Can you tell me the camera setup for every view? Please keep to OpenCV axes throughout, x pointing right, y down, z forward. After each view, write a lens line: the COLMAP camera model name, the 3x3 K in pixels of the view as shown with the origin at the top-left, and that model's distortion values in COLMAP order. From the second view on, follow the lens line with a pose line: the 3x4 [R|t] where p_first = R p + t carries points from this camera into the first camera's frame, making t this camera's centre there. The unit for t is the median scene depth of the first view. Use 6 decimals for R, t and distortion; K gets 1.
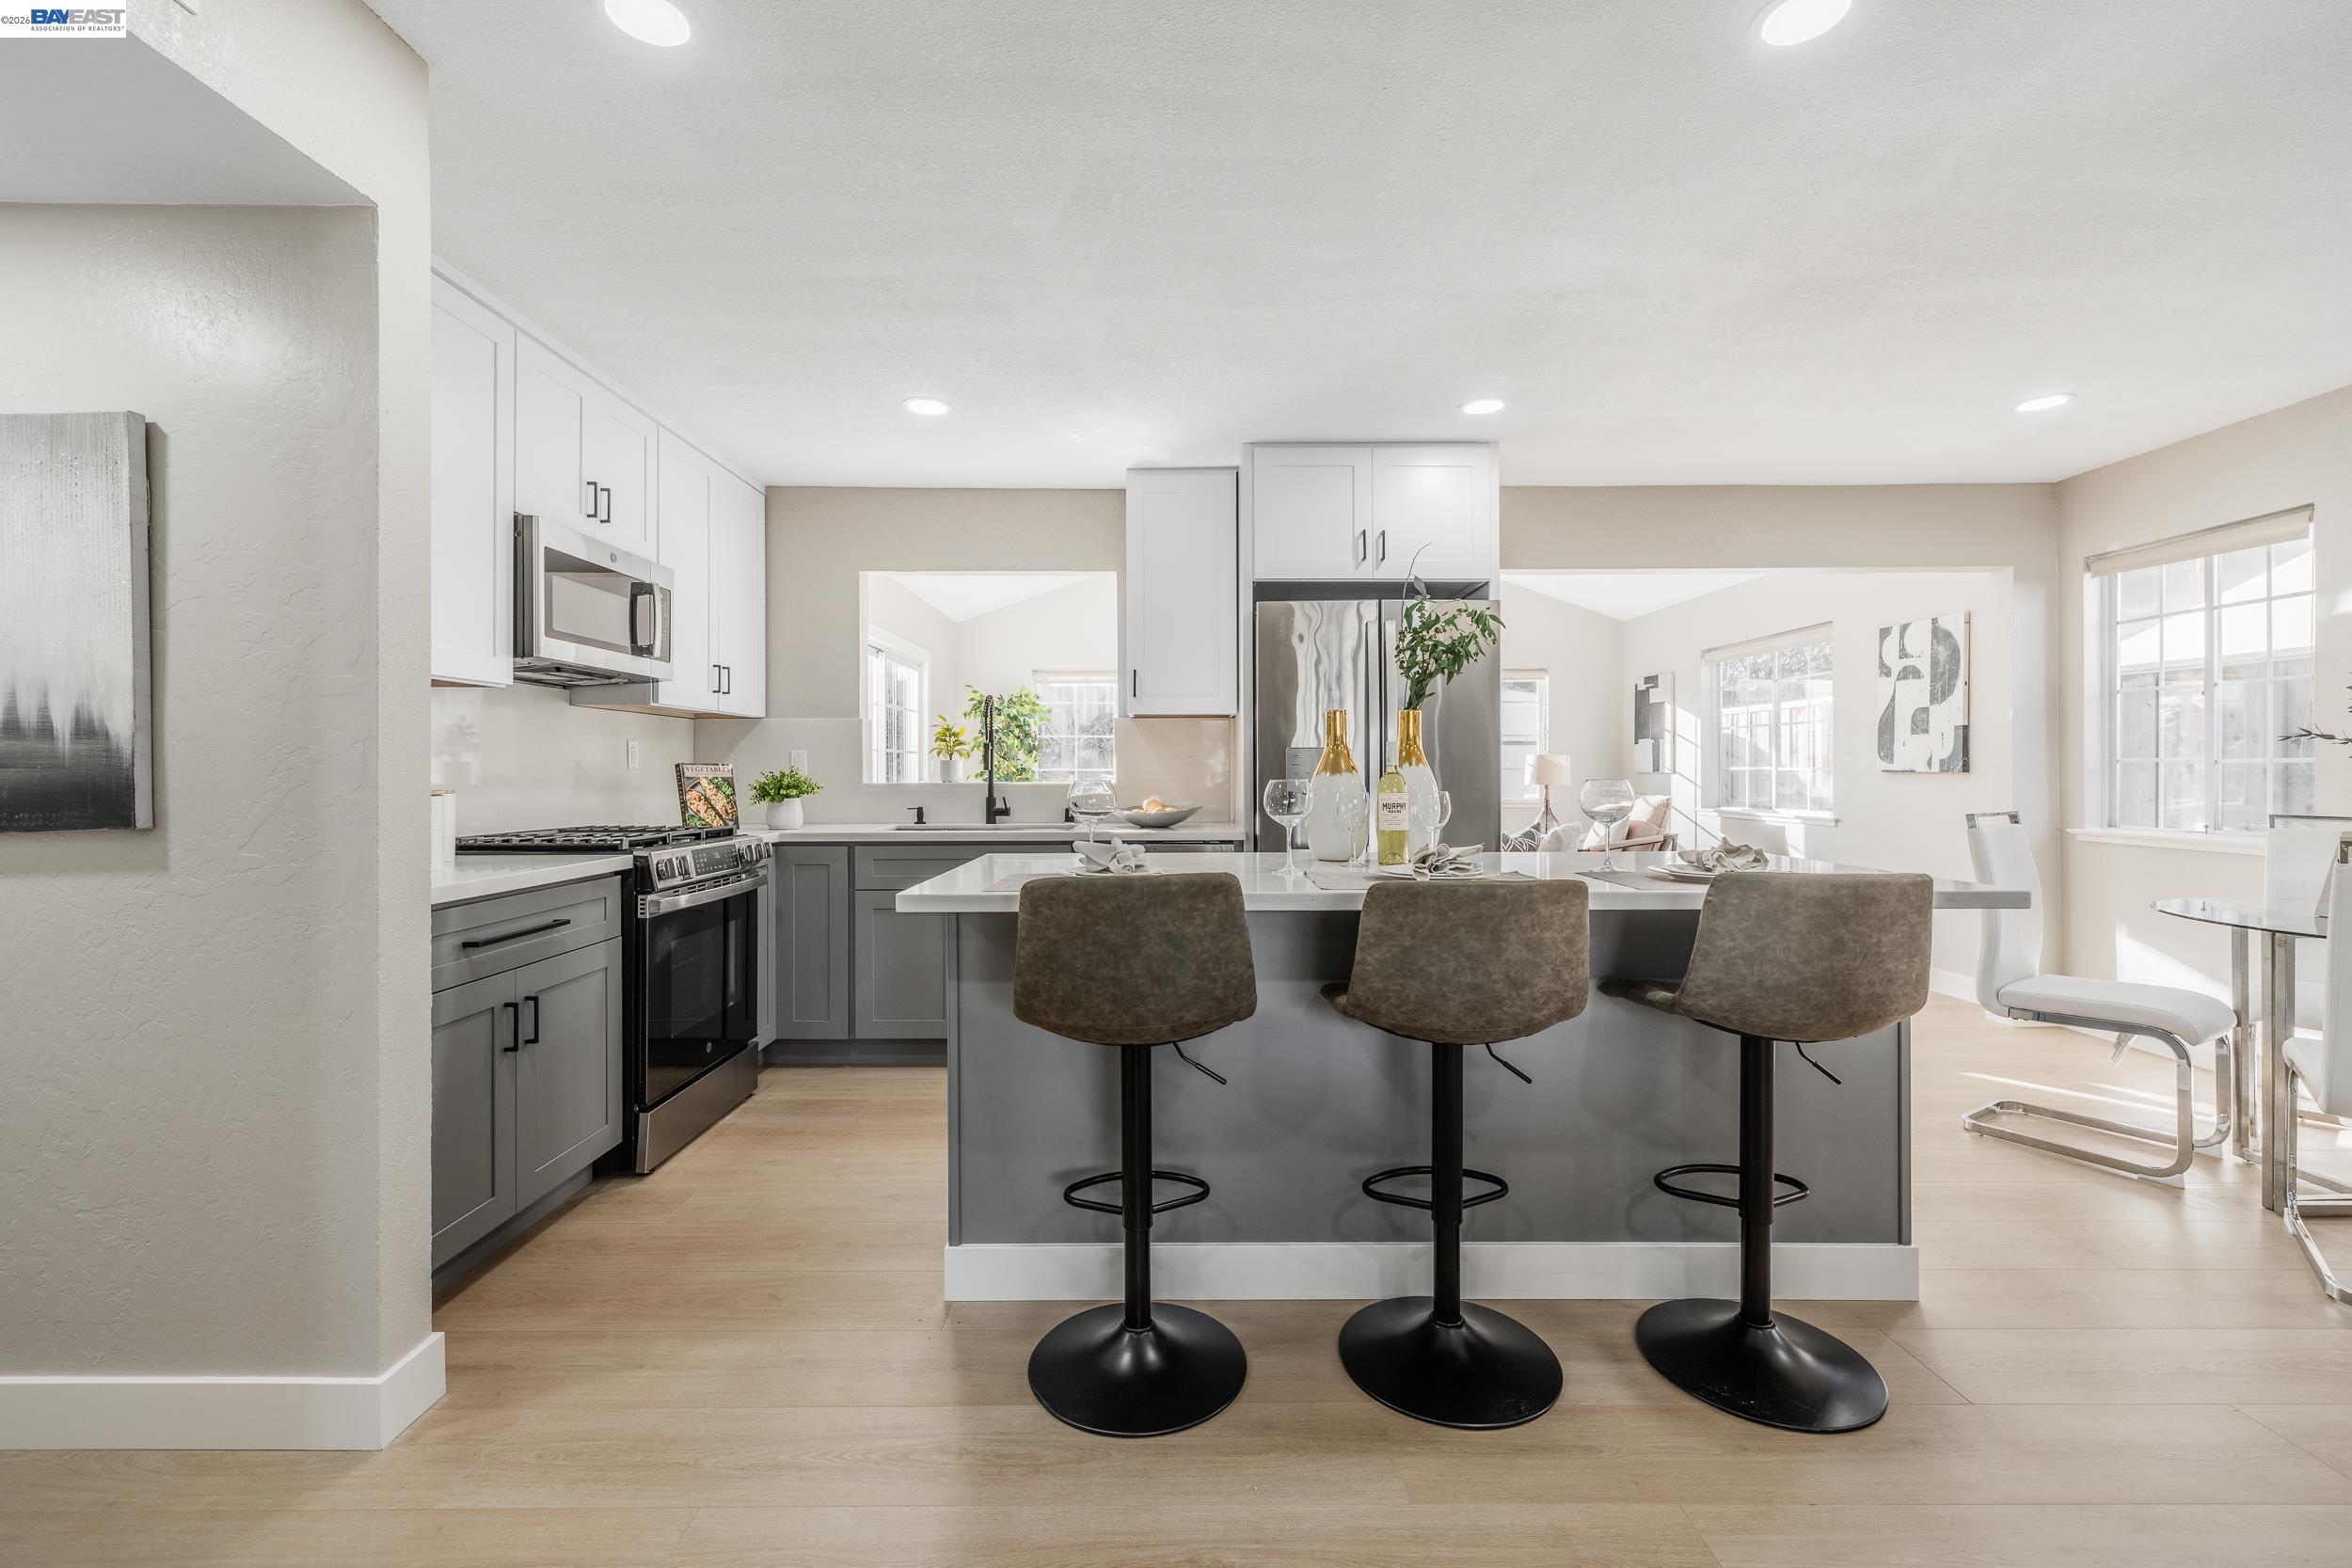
lens RADIAL K [[991.9, 0, 1171.9], [0, 991.9, 770.4], [0, 0, 1]] dist [0.000611, 0.000419]
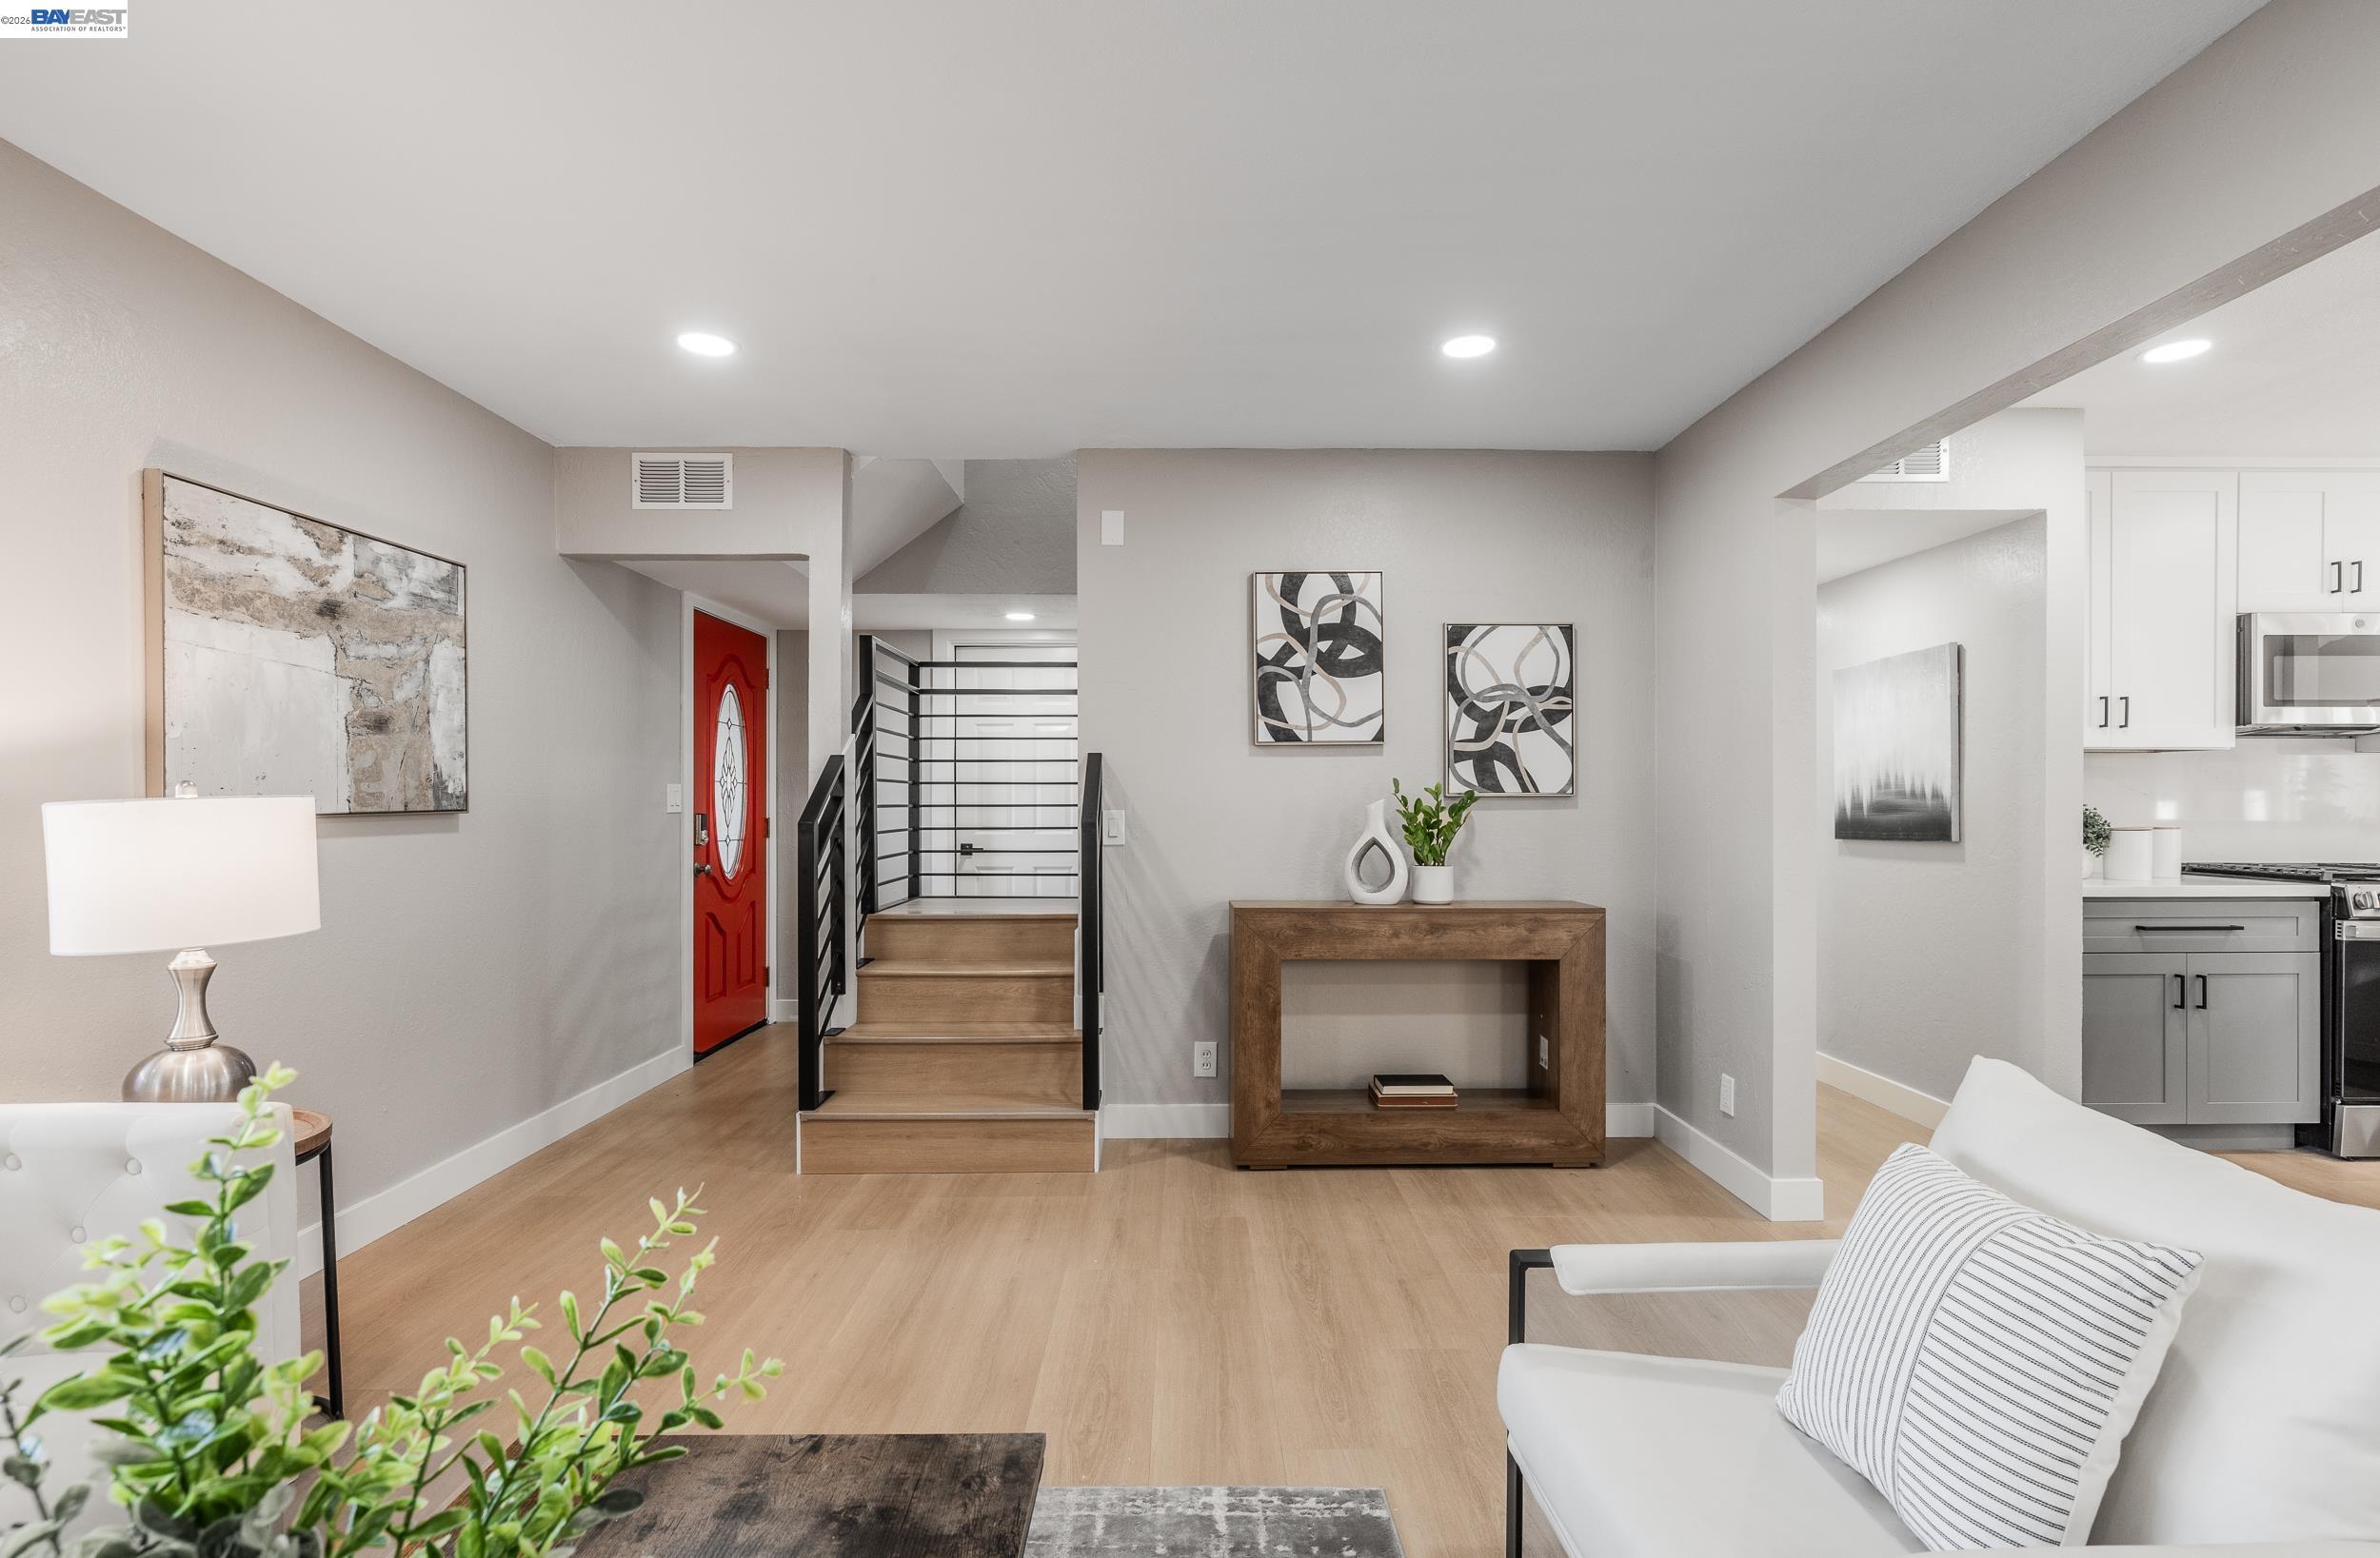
lens RADIAL K [[1101.6, 0, 1202.8], [0, 1101.6, 800.6], [0, 0, 1]] dist [-0.002093, 0.000411]
pose [[0.006963, 0.002866, -0.999972, 0.677563], [-0.000200, 0.999996, 0.002865, -0.017920], [0.999976, 0.000180, 0.006964, -0.318825]]
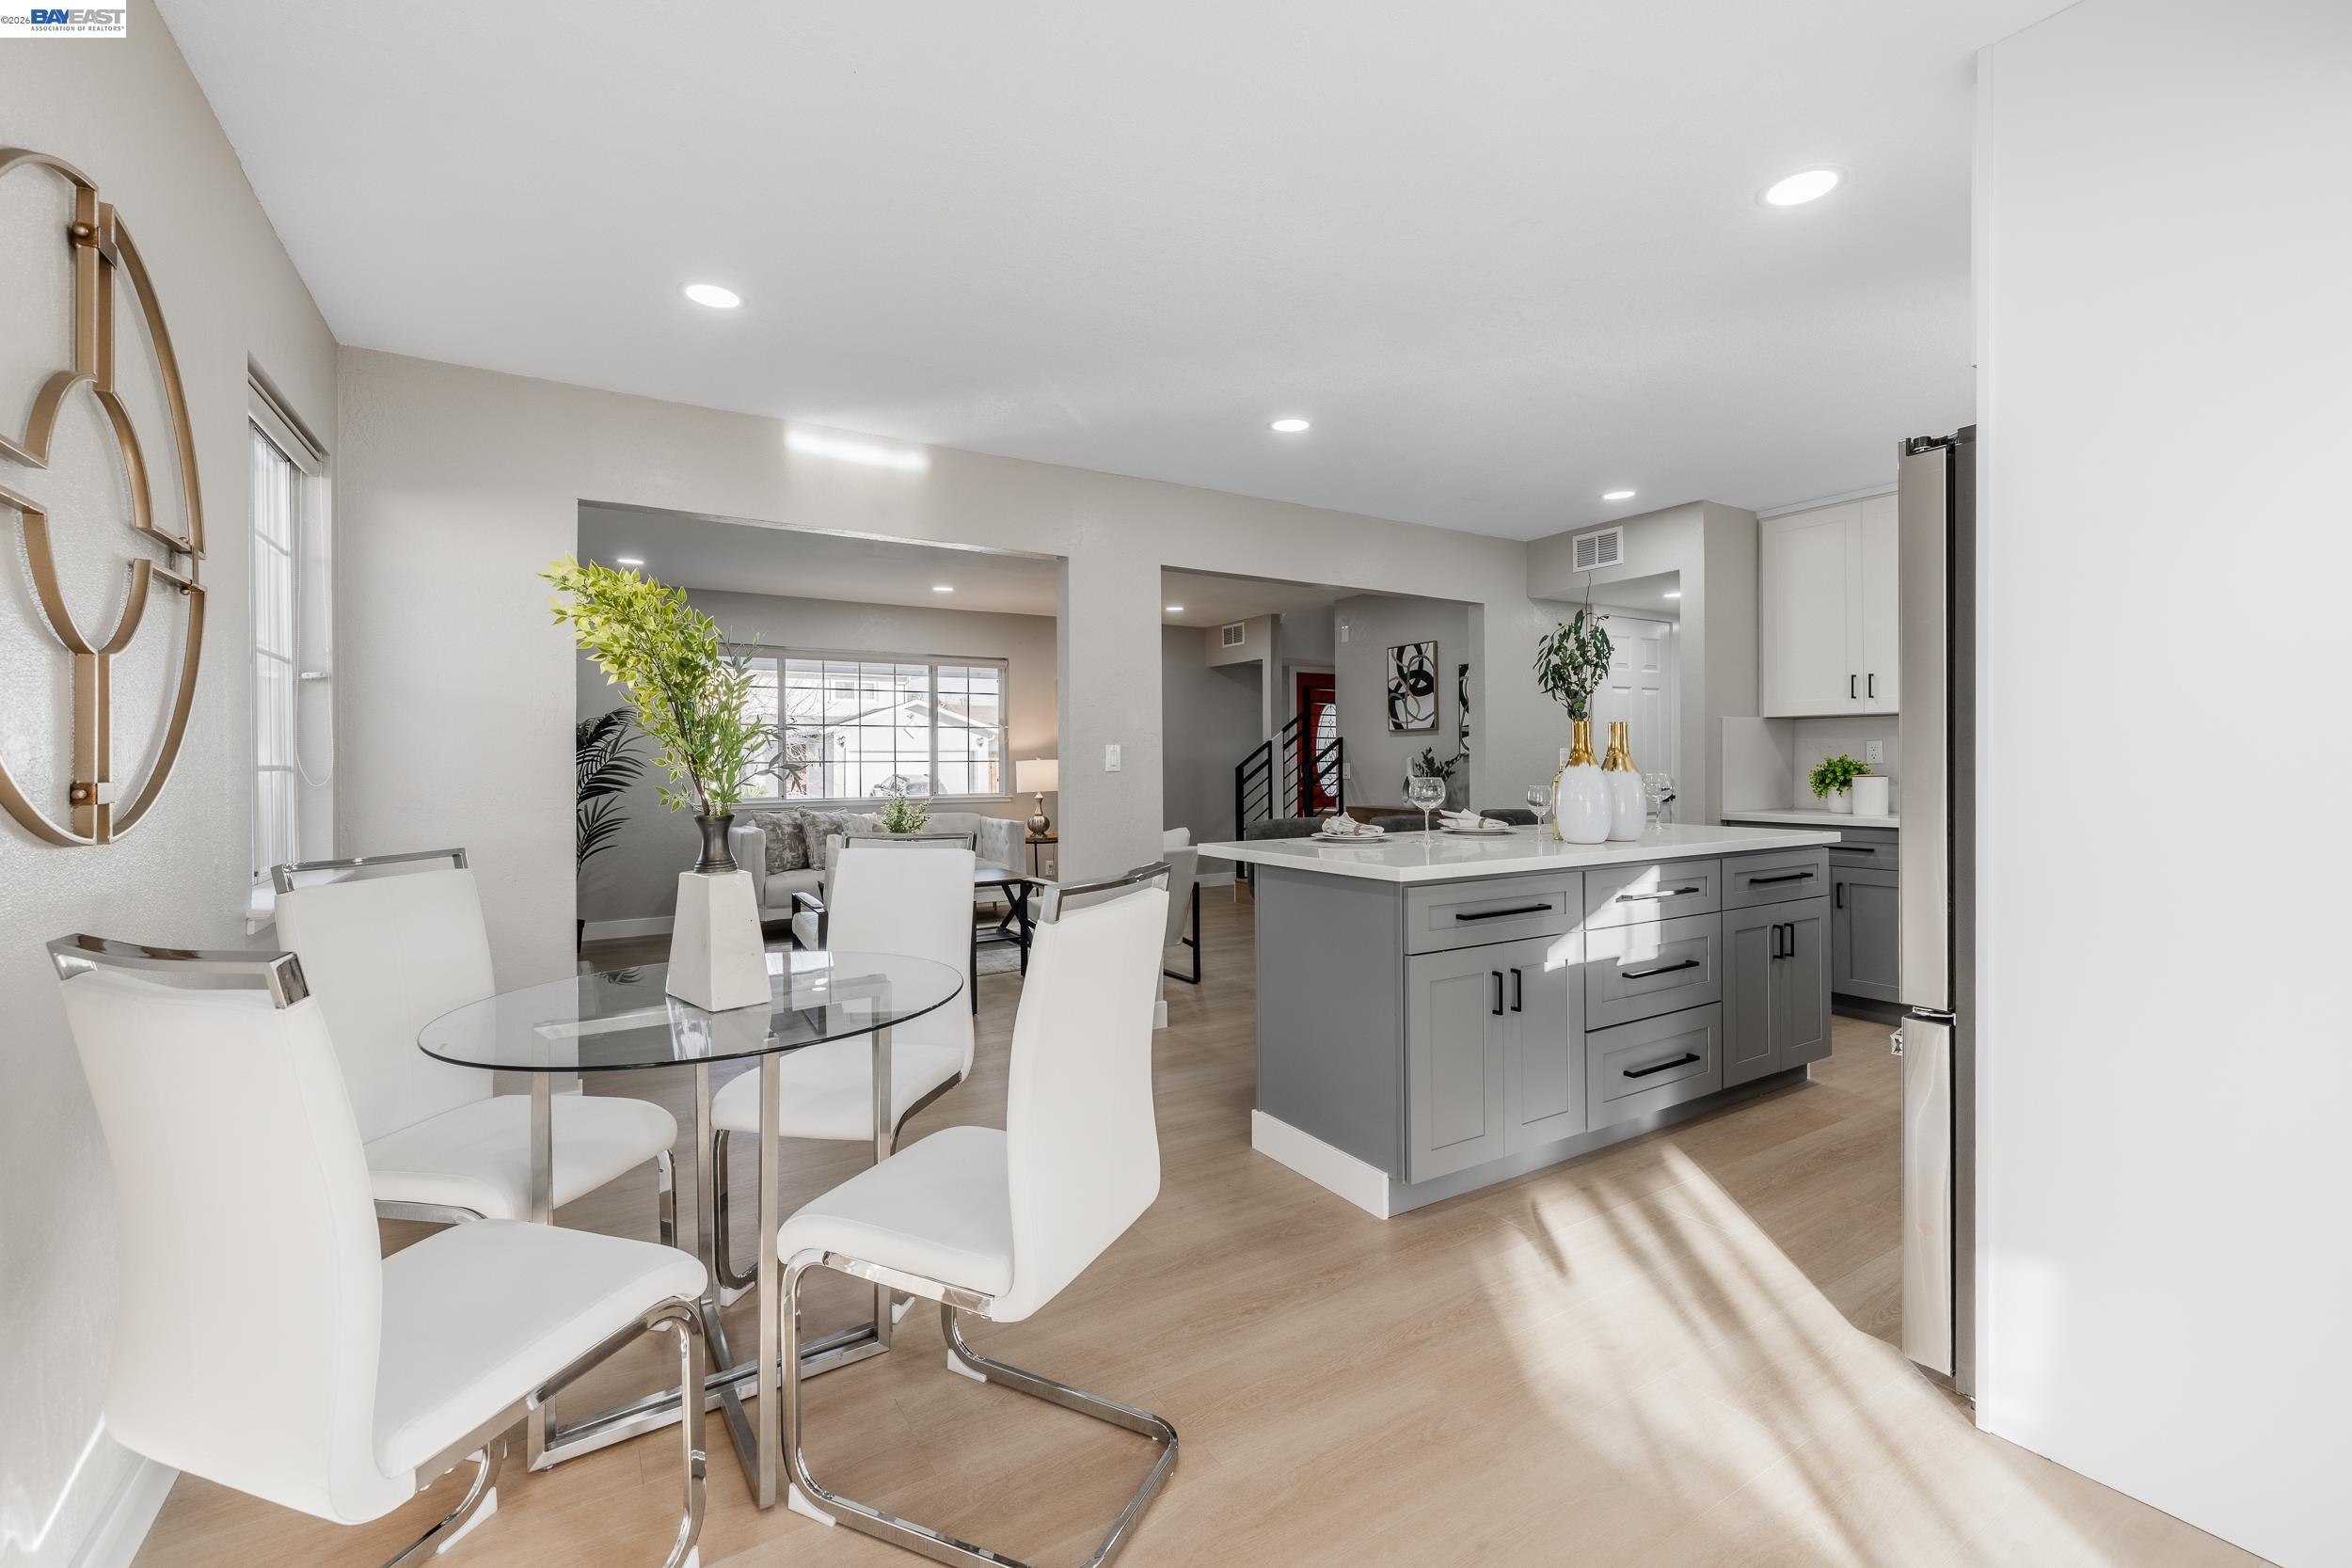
lens RADIAL K [[991.9, 0, 1174.0], [0, 991.9, 765.2], [0, 0, 1]] dist [0.000611, 0.000419]
pose [[-0.853390, 0.010251, -0.521172, 1.077814], [0.008650, 0.999947, 0.005505, -0.015310], [0.521201, 0.000189, -0.853434, 1.471422]]
